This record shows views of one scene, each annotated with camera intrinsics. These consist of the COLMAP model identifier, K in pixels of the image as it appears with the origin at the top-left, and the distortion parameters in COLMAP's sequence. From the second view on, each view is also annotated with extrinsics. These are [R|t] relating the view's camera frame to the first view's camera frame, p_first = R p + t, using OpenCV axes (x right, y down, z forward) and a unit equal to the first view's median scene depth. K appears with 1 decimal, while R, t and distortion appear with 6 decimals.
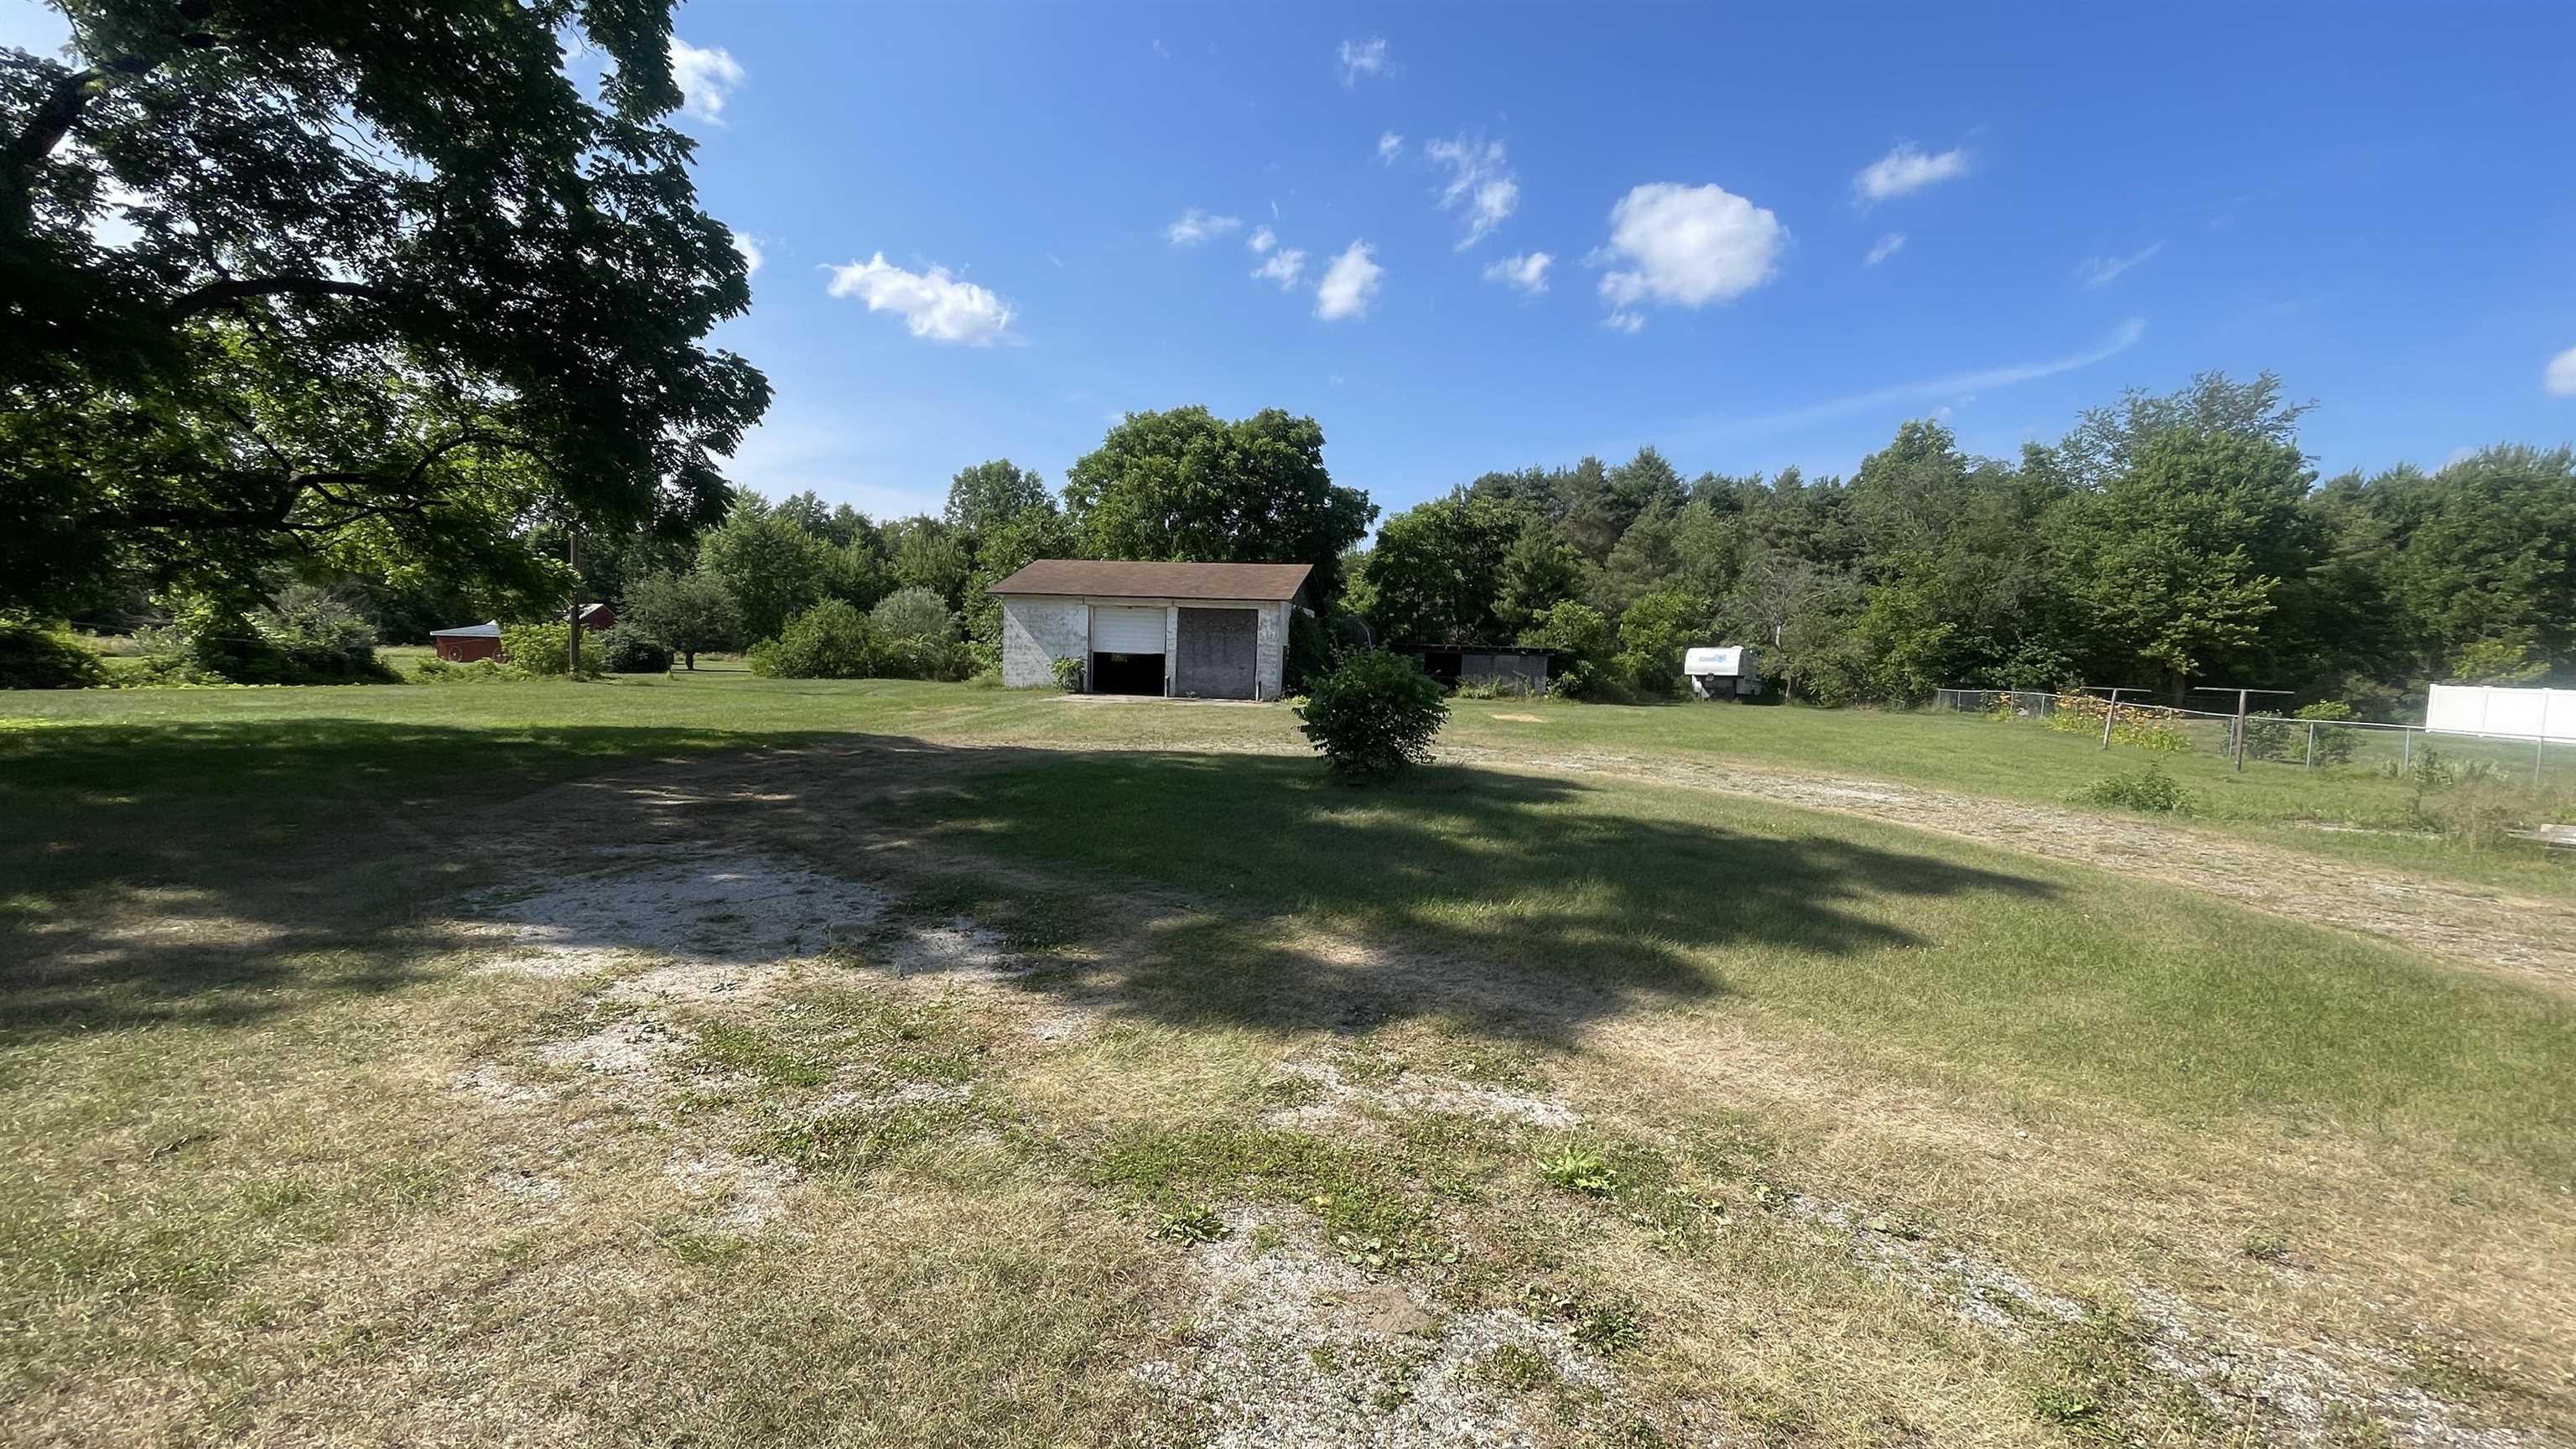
lens RADIAL K [[1055.2, 0, 1295.5], [0, 1055.2, 715.1], [0, 0, 1]] dist [0.003091, -0.000145]
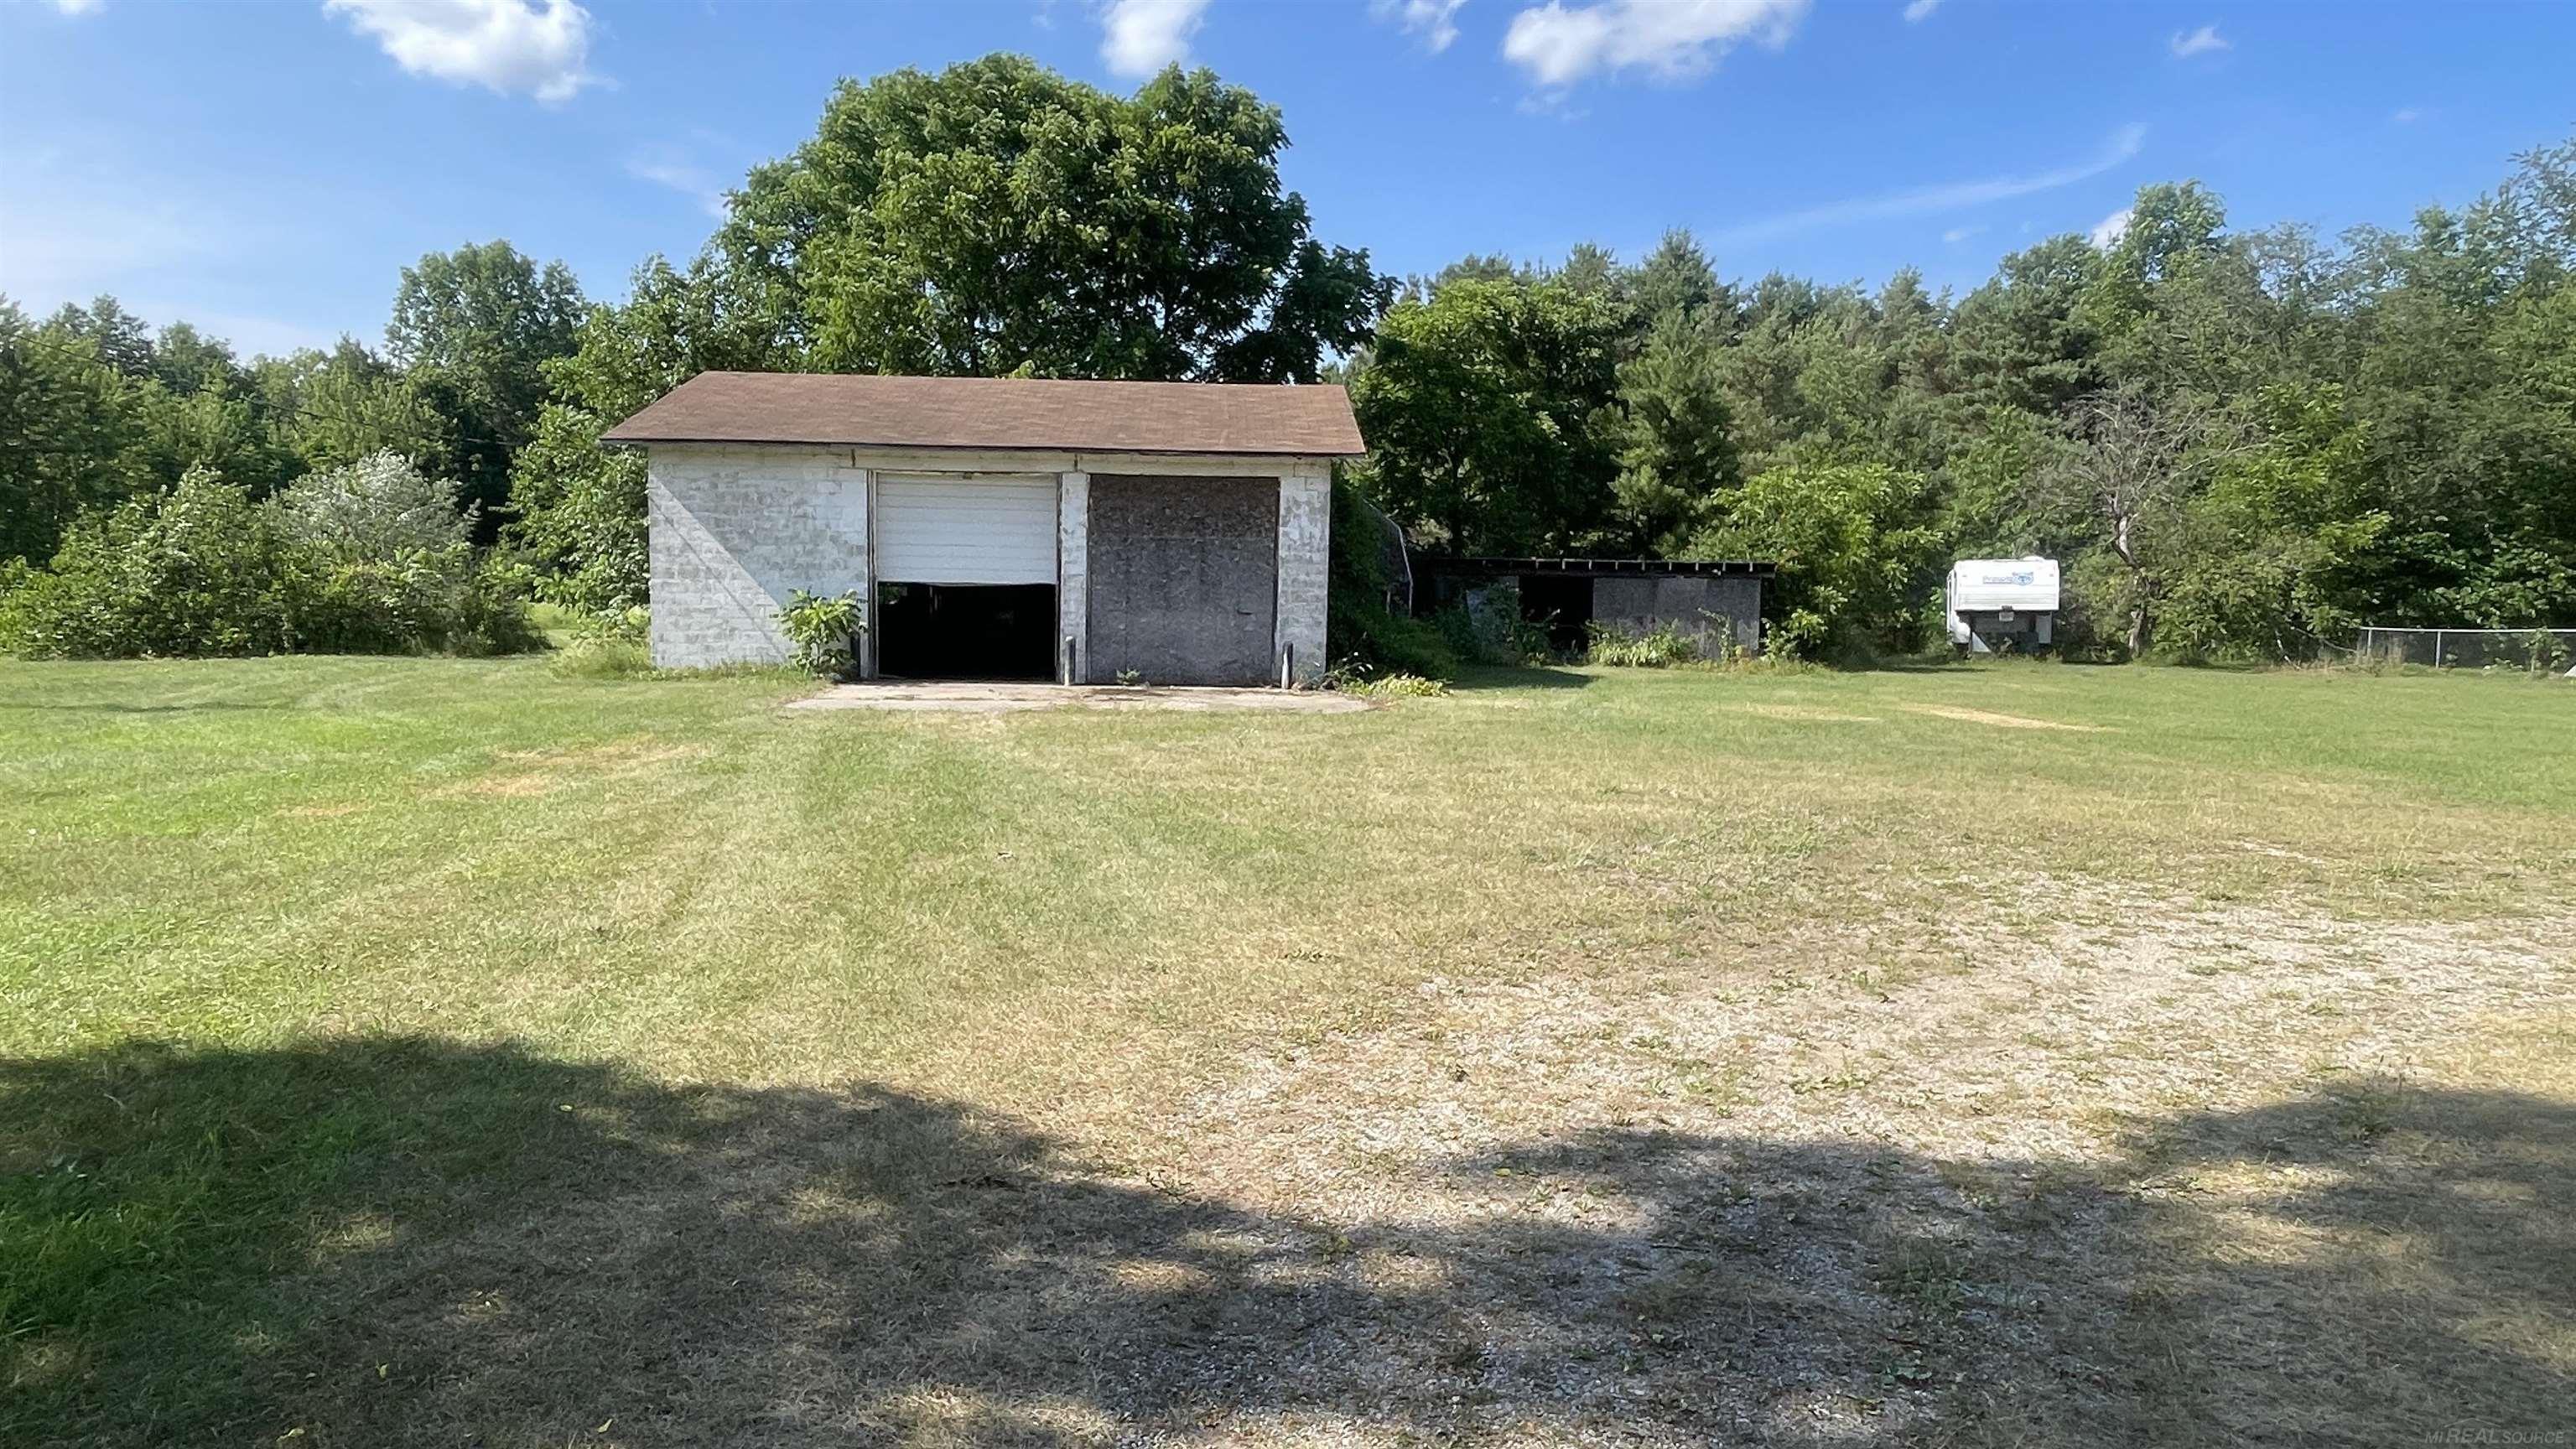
lens RADIAL K [[1613.1, 0, 1286.9], [0, 1613.1, 729.2], [0, 0, 1]] dist [-0.002119, -0.002963]
pose [[0.981117, -0.032522, 0.190659, -0.308794], [0.026919, 0.999128, 0.031906, -0.033945], [-0.191530, -0.026172, 0.981138, 0.660956]]
